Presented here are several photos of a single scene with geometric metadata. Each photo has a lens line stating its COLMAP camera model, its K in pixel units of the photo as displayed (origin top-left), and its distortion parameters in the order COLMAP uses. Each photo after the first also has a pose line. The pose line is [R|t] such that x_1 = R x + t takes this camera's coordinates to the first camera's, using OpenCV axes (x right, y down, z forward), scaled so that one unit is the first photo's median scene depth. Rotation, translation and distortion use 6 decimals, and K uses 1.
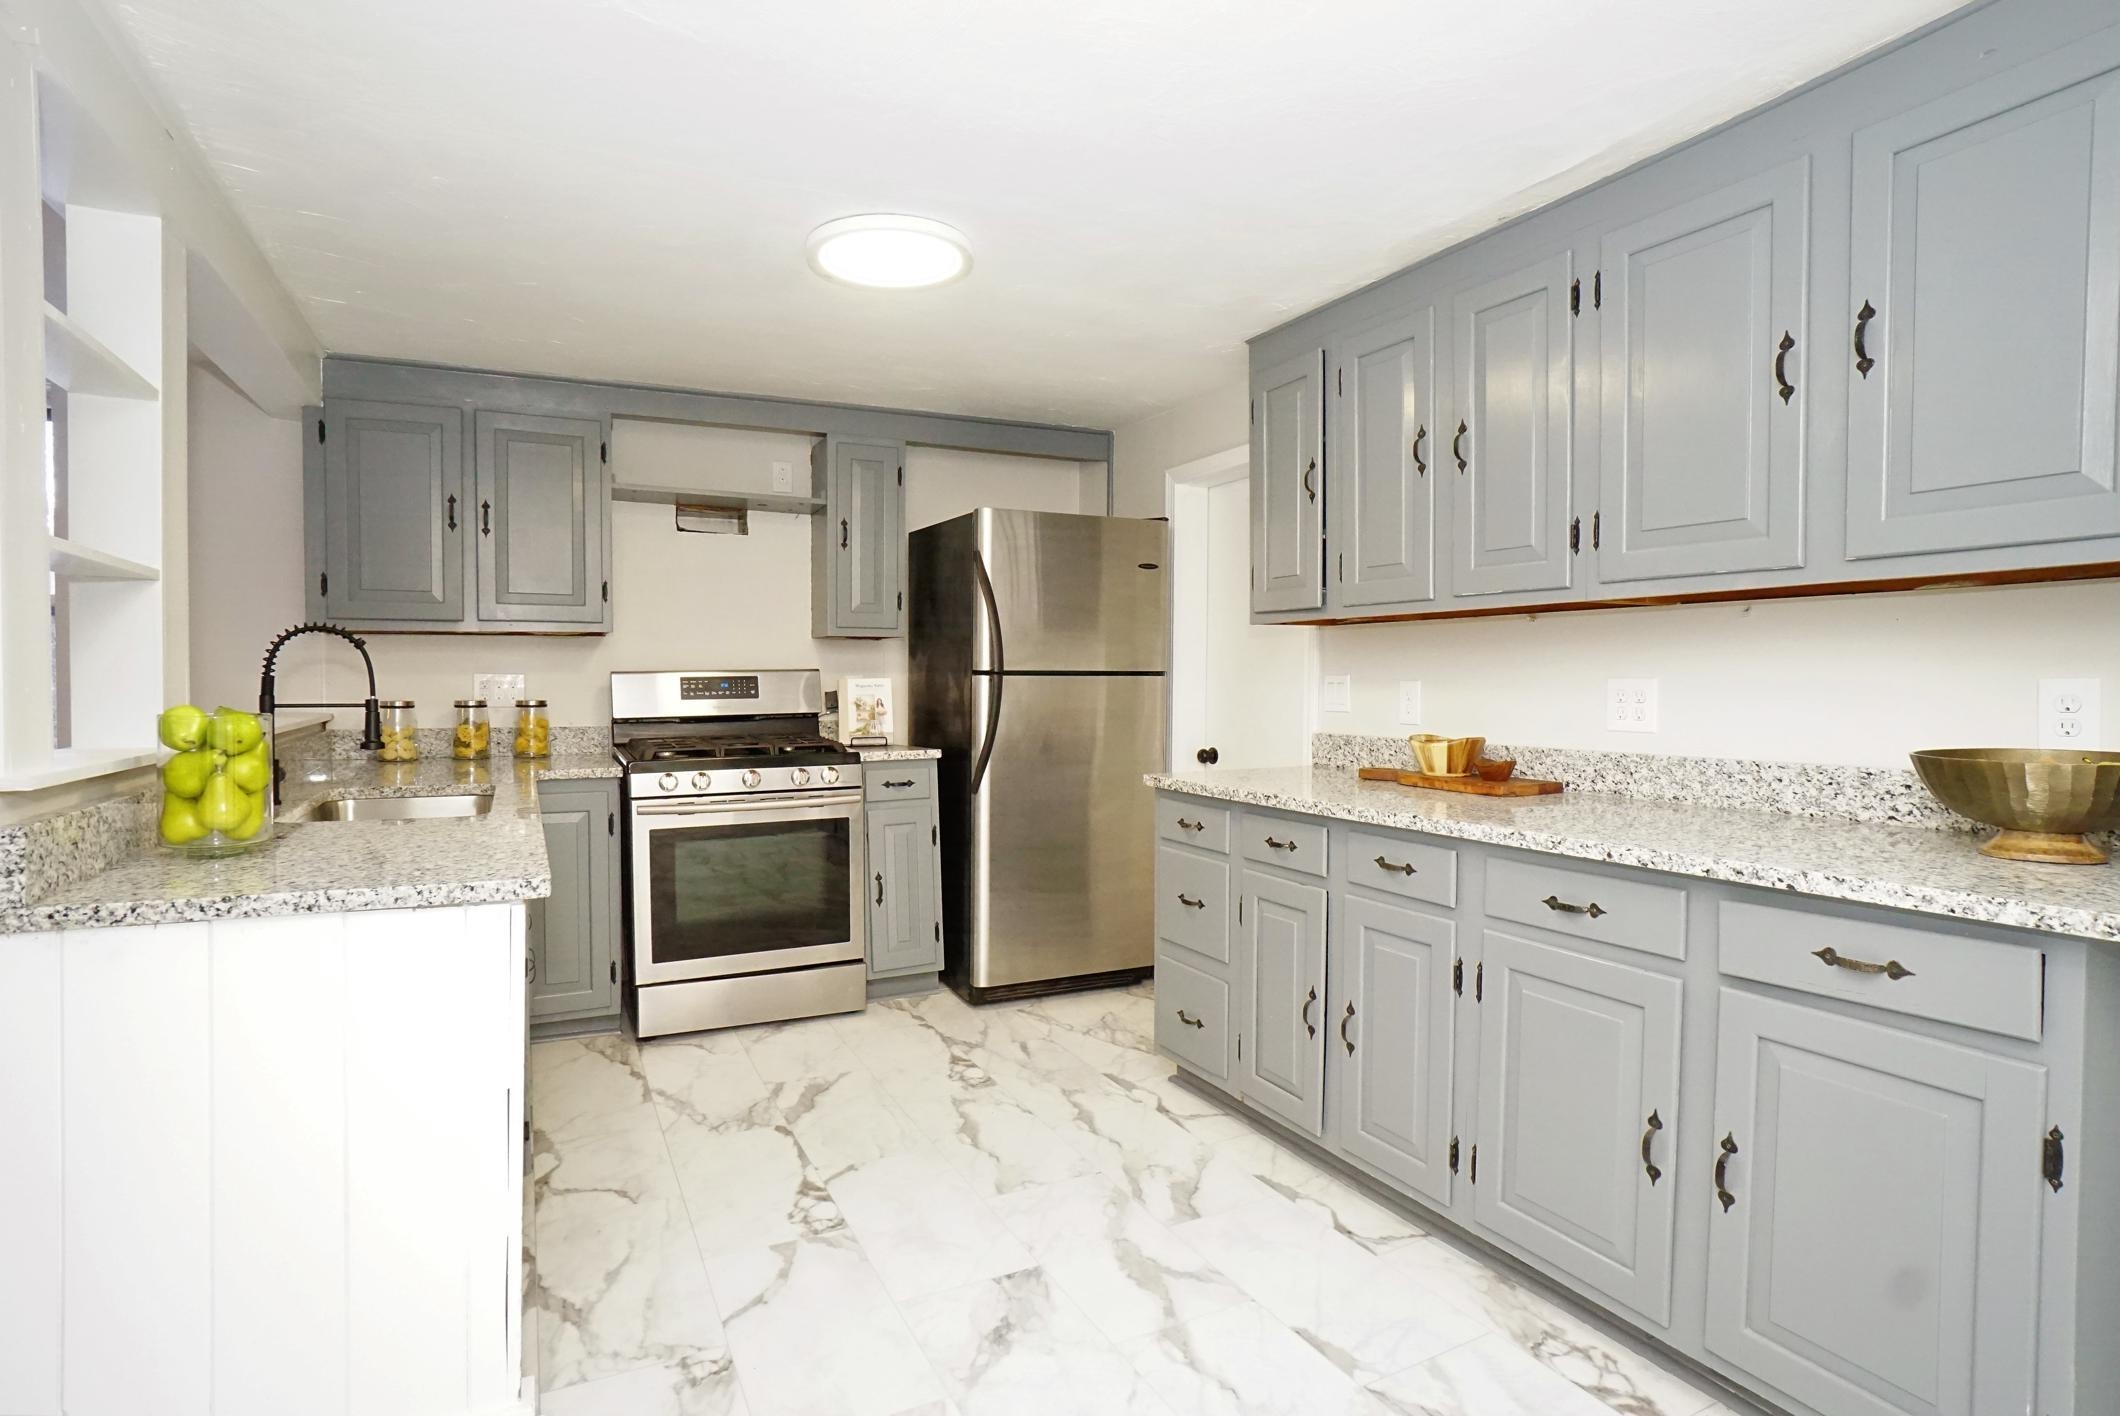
lens RADIAL K [[1069.6, 0, 1043.7], [0, 1069.6, 715.0], [0, 0, 1]] dist [-0.053048, 0.025979]
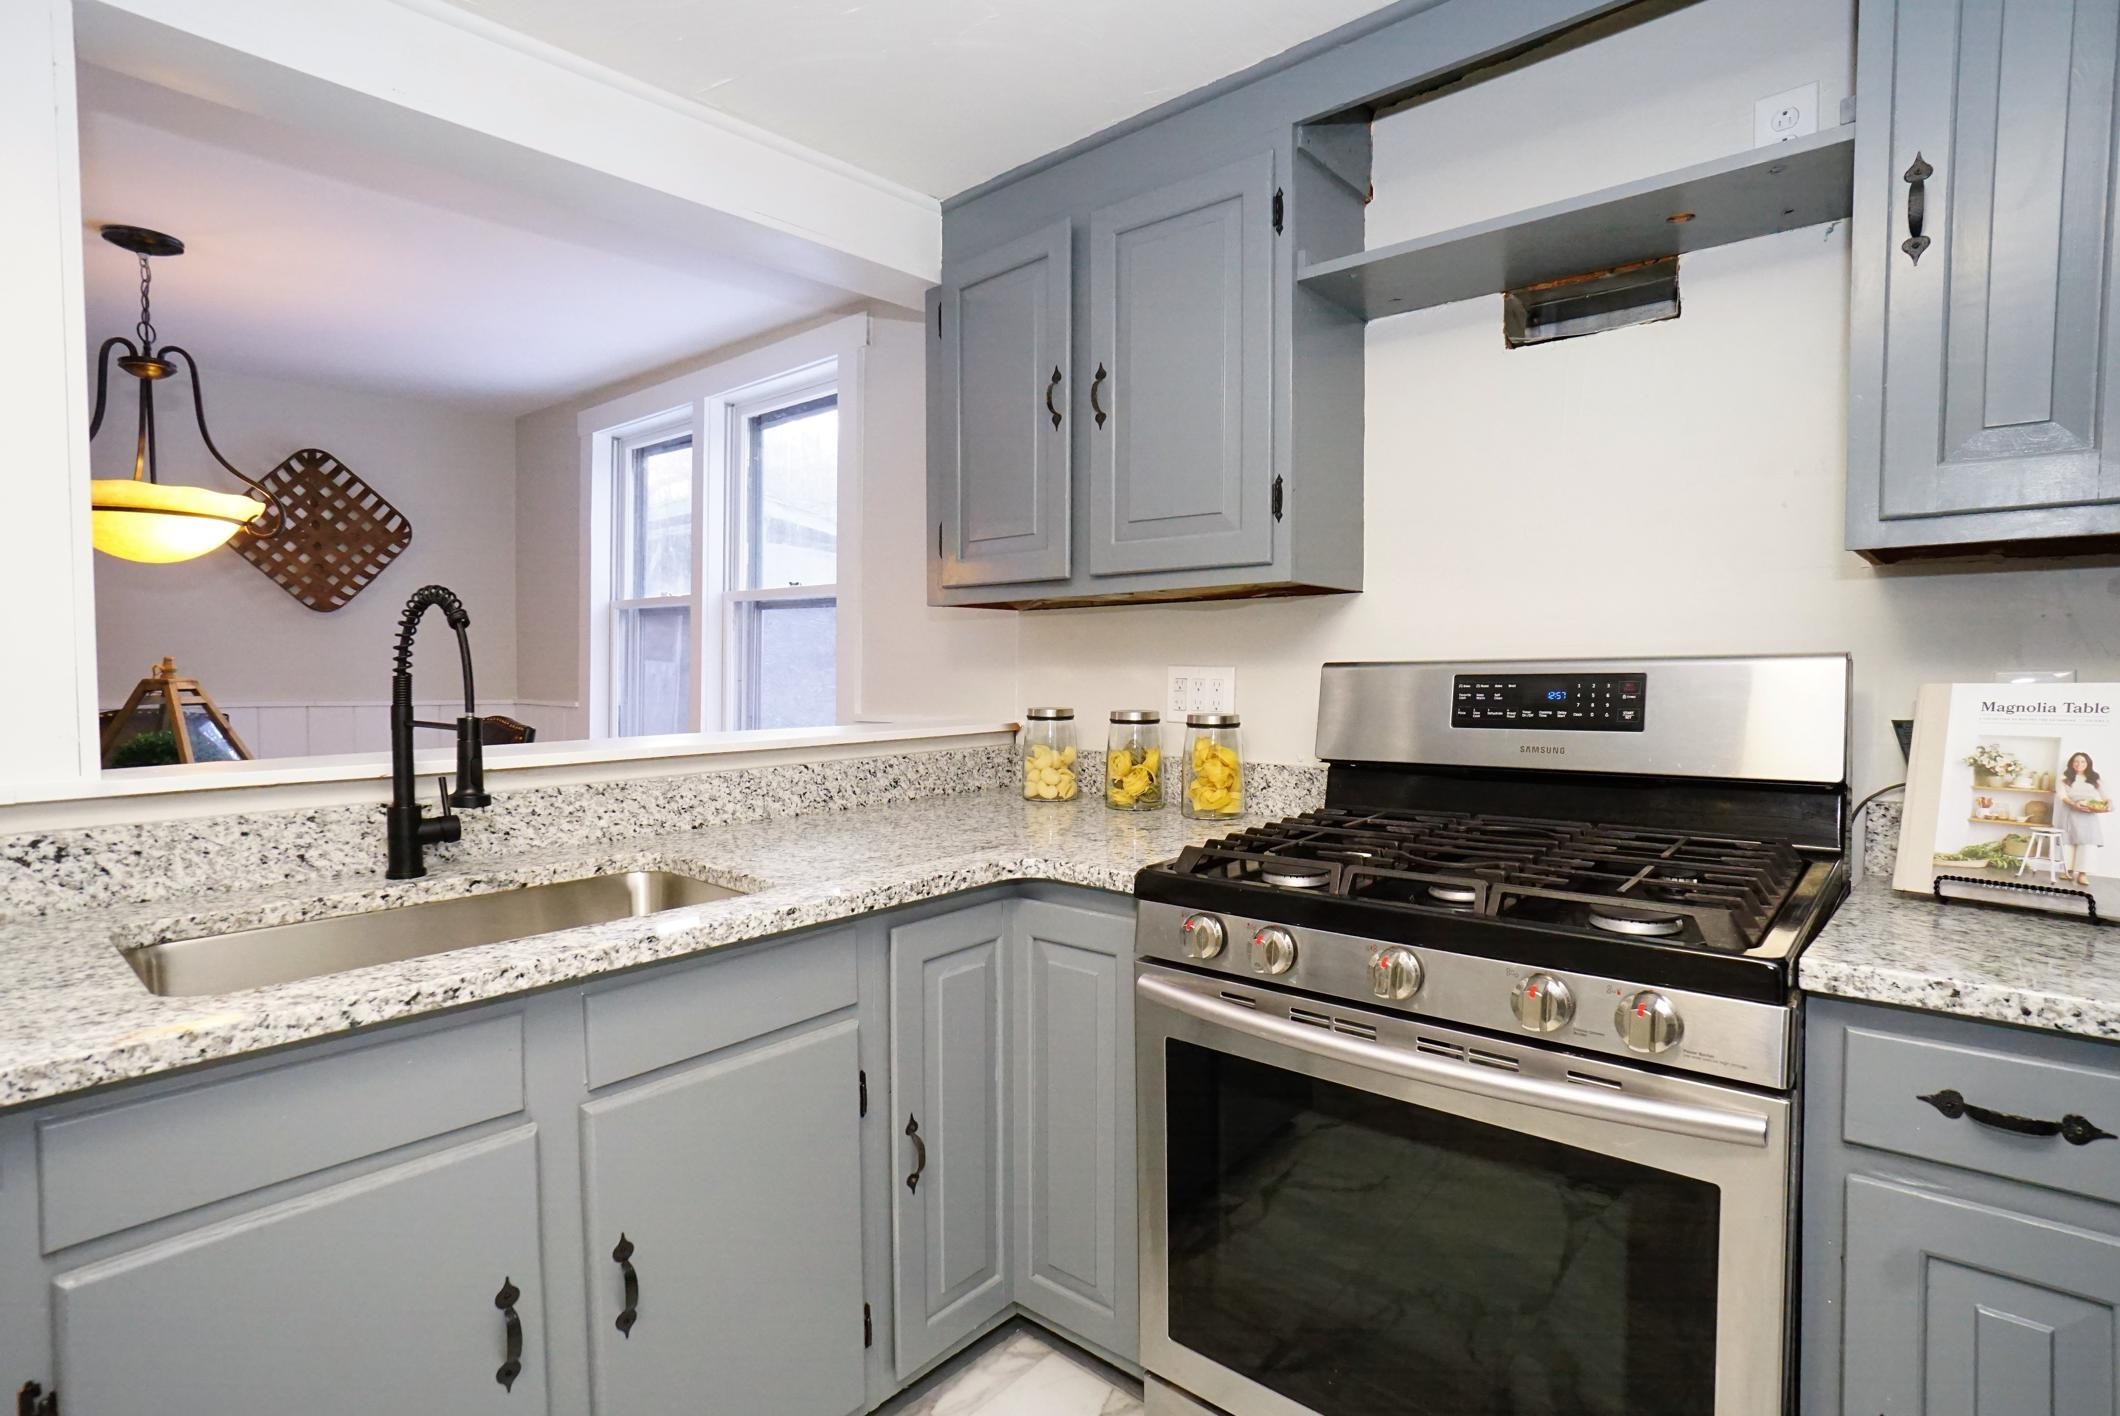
lens RADIAL K [[1055.2, 0, 1054.2], [0, 1055.2, 707.4], [0, 0, 1]] dist [-0.056336, 0.026538]
pose [[0.379521, 0.037620, -0.924418, -0.007600], [-0.032069, 0.999107, 0.027494, -0.045795], [0.924627, 0.019210, 0.380389, 1.092059]]
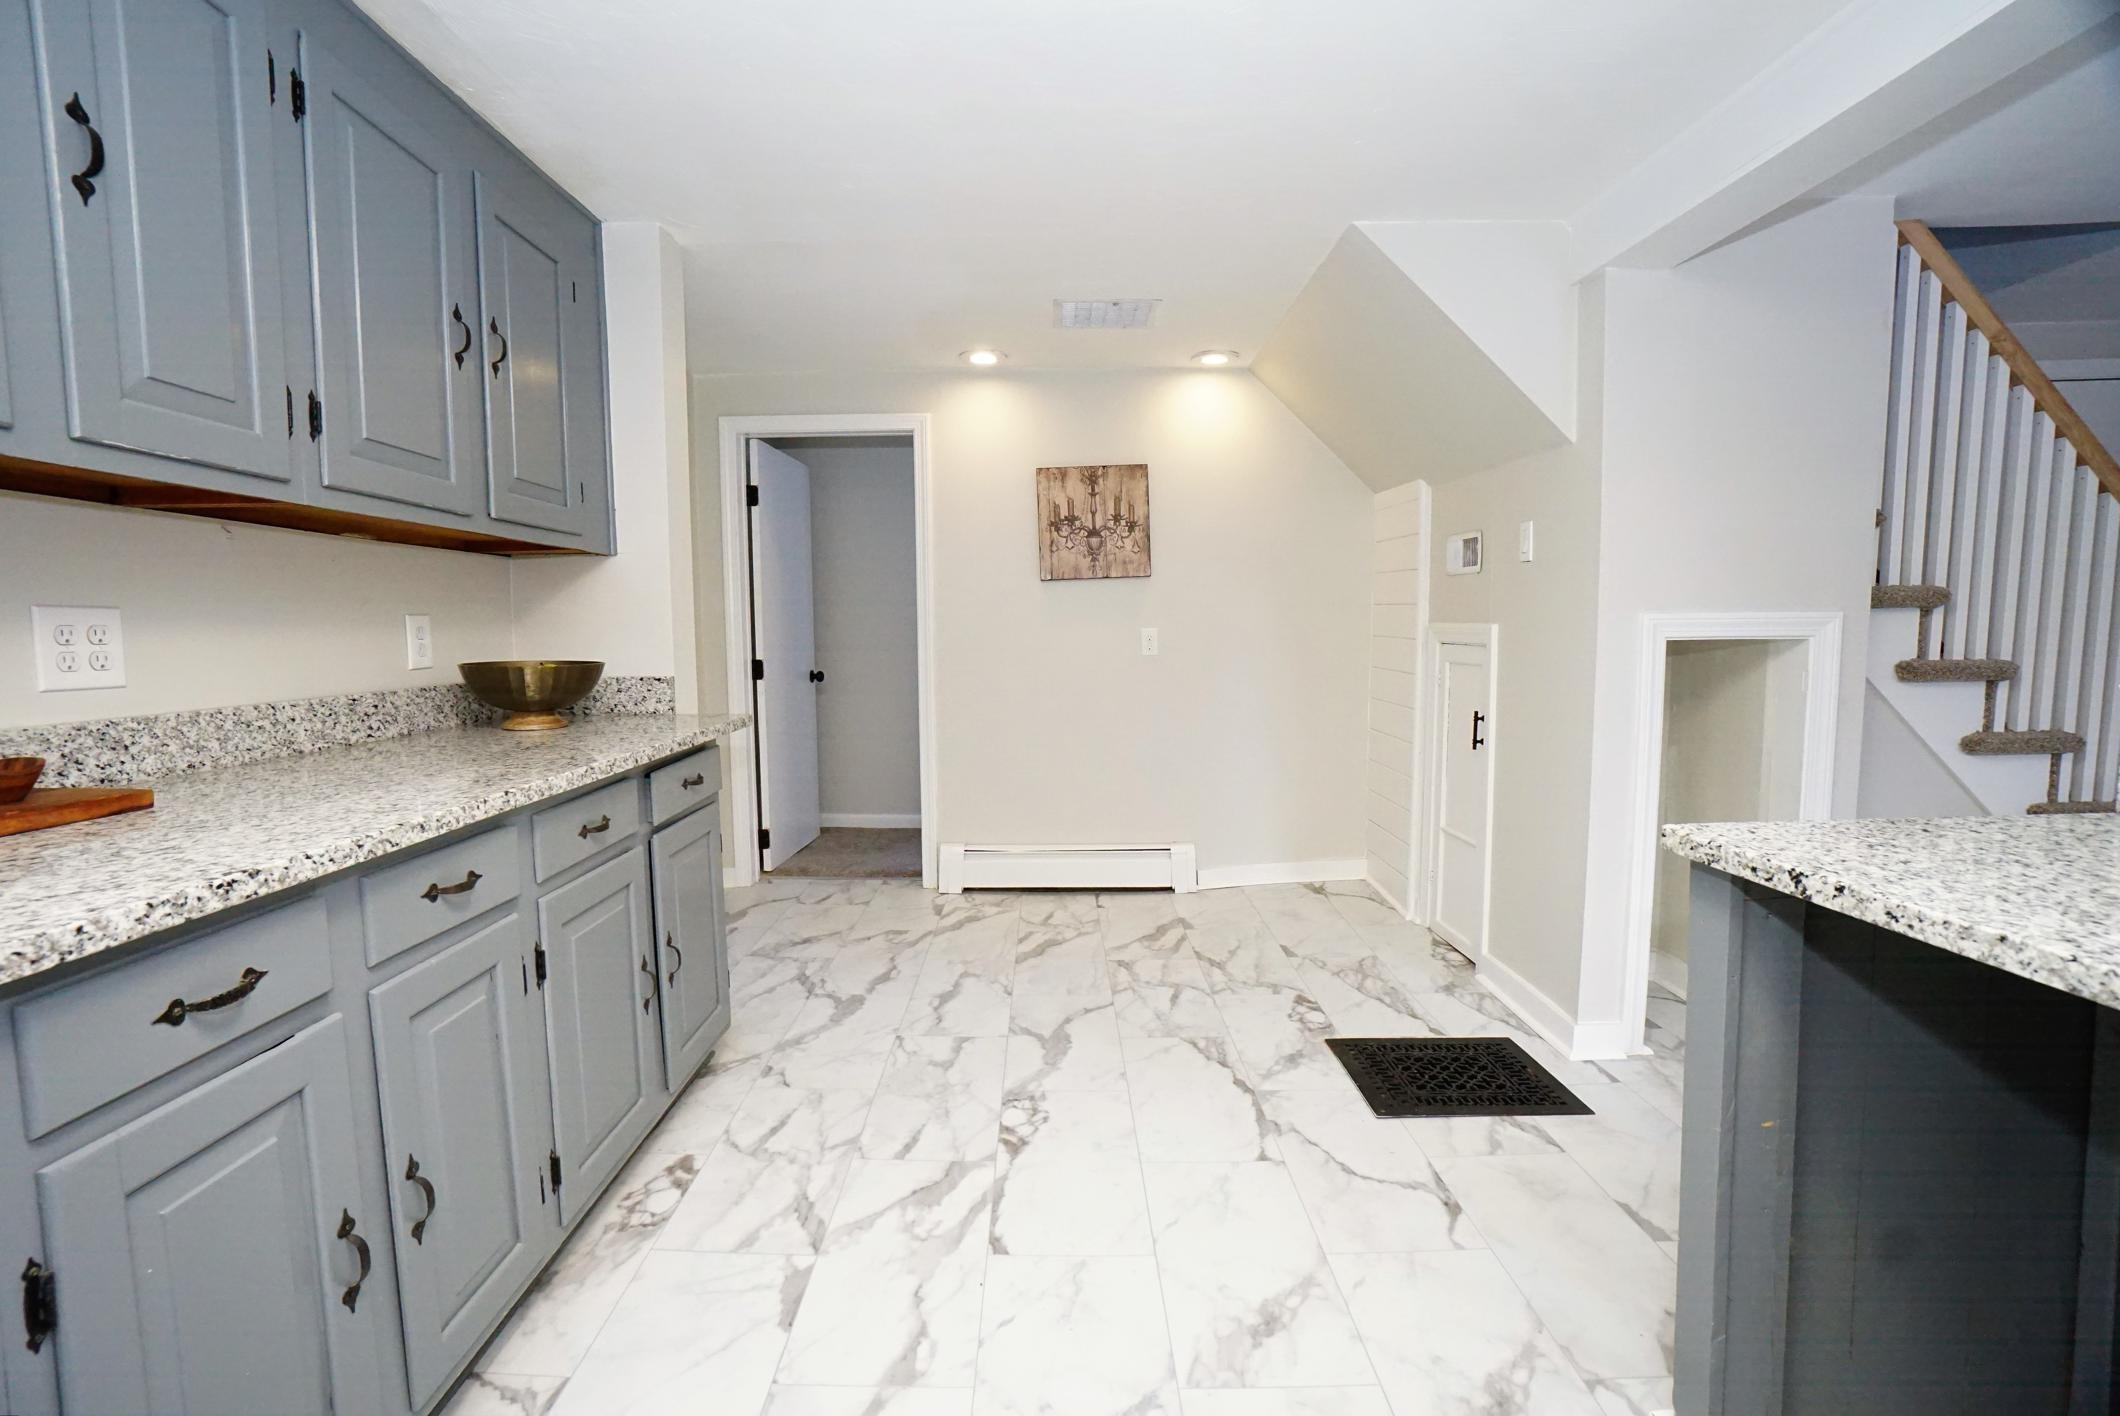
lens RADIAL K [[940.3, 0, 1038.4], [0, 940.3, 705.6], [0, 0, 1]] dist [-0.058993, 0.021862]
pose [[-0.895256, -0.029735, 0.444559, -0.225022], [0.022097, 0.993580, 0.110956, -0.022861], [-0.445004, 0.109157, -0.888851, 1.210891]]
